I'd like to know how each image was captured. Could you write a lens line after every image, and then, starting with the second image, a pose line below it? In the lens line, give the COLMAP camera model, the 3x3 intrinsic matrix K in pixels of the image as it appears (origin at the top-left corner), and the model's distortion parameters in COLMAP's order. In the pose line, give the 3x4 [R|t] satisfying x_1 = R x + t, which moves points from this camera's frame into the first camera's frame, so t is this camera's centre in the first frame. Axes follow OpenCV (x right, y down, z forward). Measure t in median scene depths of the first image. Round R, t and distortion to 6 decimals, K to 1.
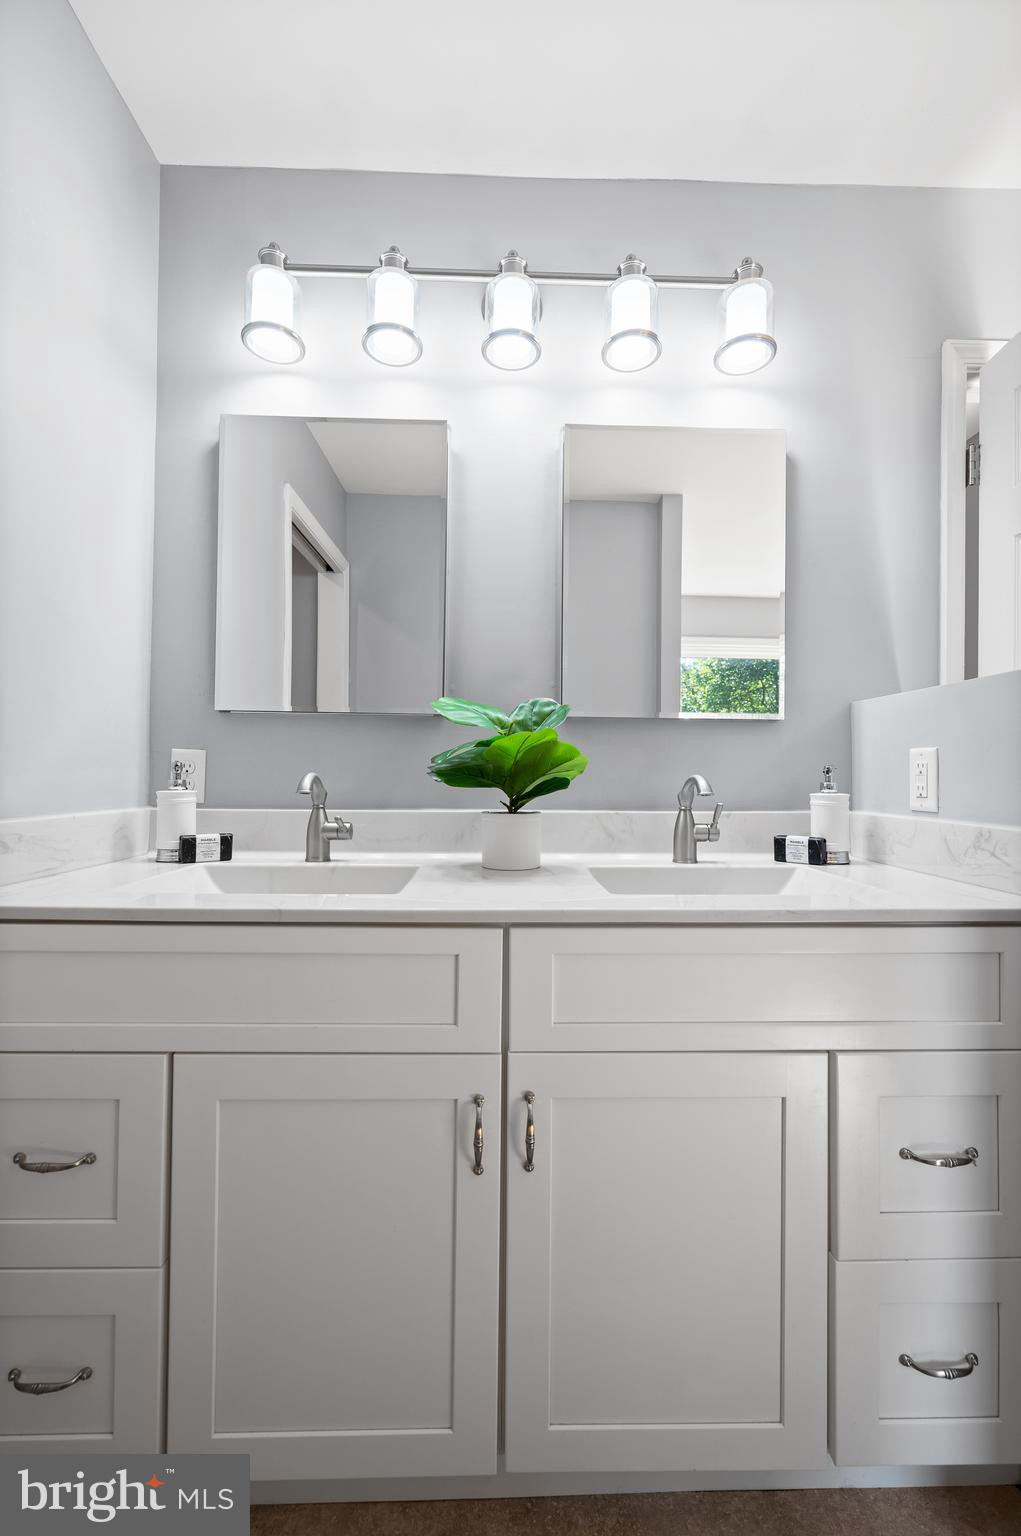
lens RADIAL K [[624.5, 0, 512.4], [0, 624.5, 769.6], [0, 0, 1]] dist [-0.000298, 0.000527]
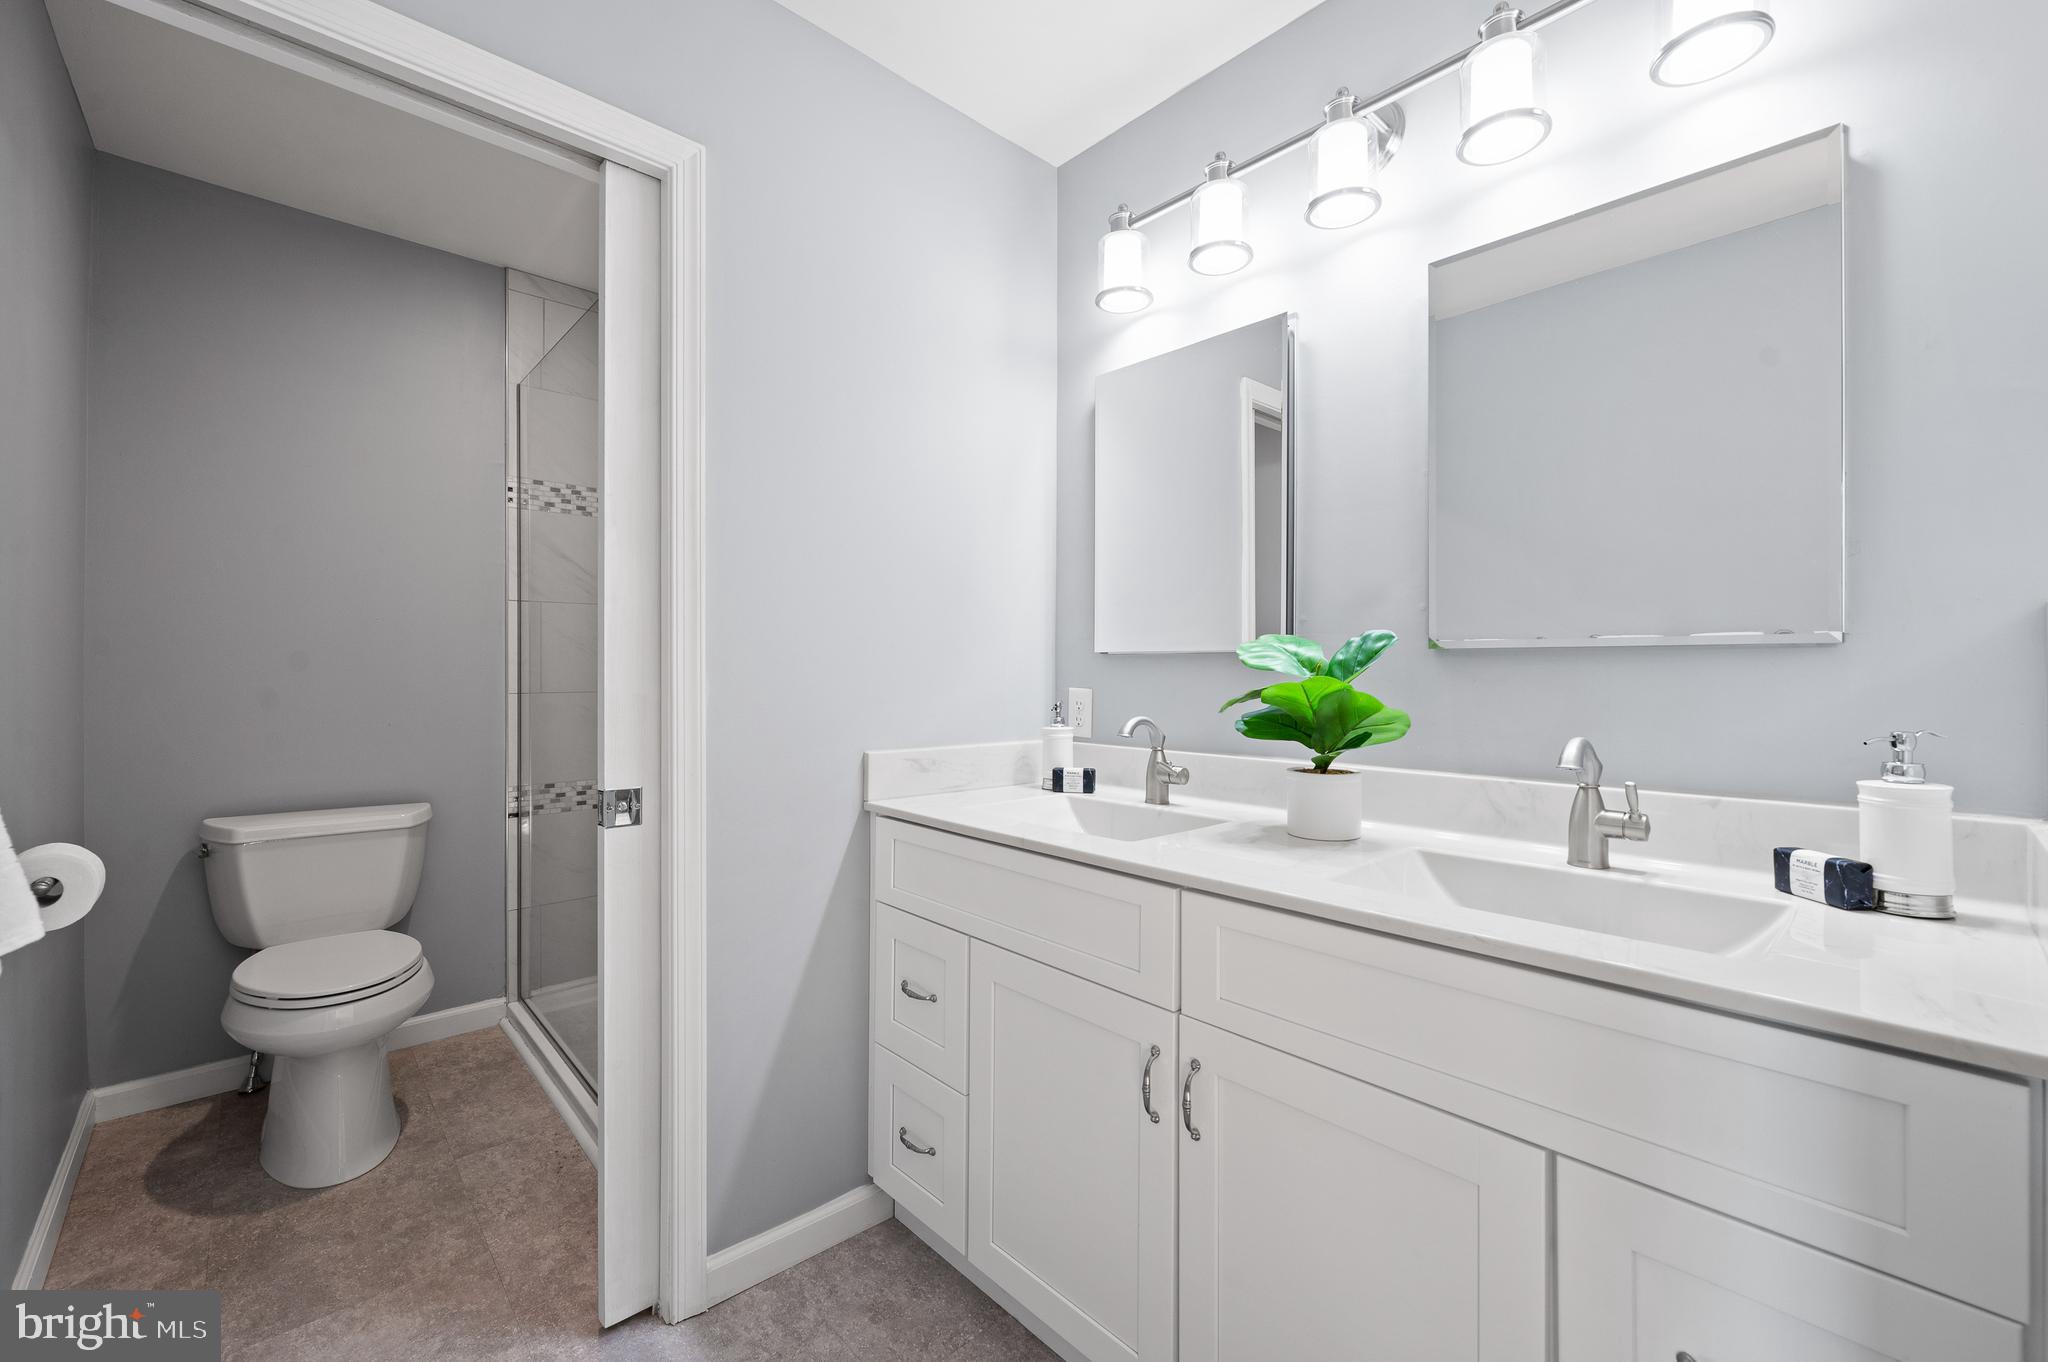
lens RADIAL K [[832.7, 0, 1028.0], [0, 832.7, 672.8], [0, 0, 1]] dist [-0.000298, 0.000527]
pose [[0.665981, -0.005411, -0.745949, 0.549562], [0.007715, 0.999970, -0.000365, -0.063726], [0.745929, -0.005512, 0.666003, -0.045756]]
